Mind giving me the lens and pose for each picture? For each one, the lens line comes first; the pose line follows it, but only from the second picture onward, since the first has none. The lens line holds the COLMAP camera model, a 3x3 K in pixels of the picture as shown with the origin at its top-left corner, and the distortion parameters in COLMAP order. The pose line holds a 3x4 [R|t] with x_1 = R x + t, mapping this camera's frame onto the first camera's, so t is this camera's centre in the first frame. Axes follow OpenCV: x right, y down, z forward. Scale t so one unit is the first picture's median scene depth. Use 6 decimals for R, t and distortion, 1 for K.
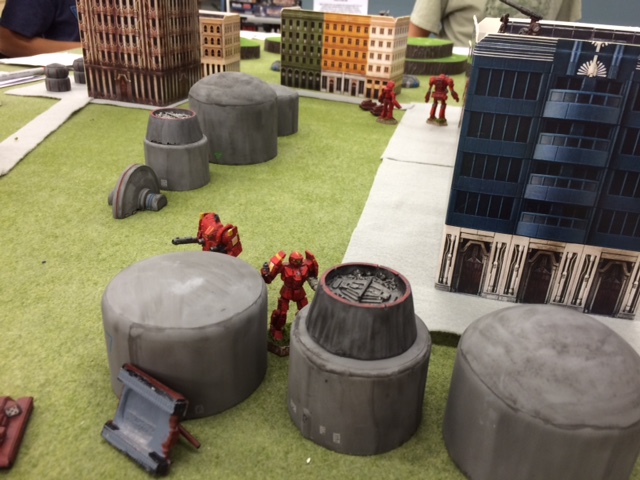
lens RADIAL K [[549.6, 0, 320.0], [0, 549.6, 240.0], [0, 0, 1]] dist [0.081431, -0.138952]
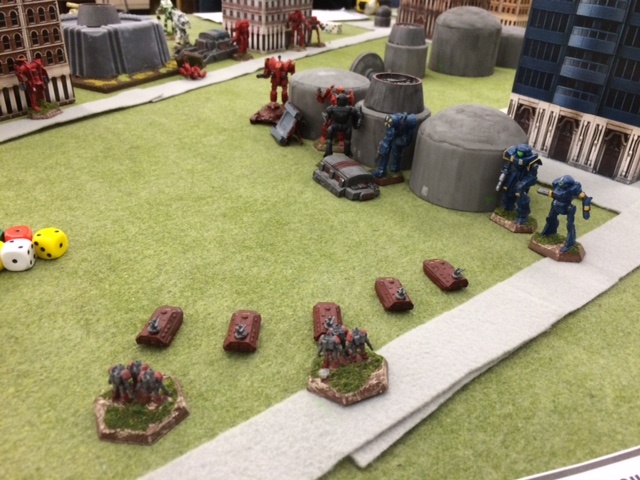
lens RADIAL K [[549.6, 0, 320.0], [0, 549.6, 240.0], [0, 0, 1]] dist [0.081431, -0.138952]
pose [[0.796912, 0.290540, -0.529640, 0.731480], [-0.281124, 0.954389, 0.100553, 0.346144], [0.534697, 0.068763, 0.842242, -0.486535]]
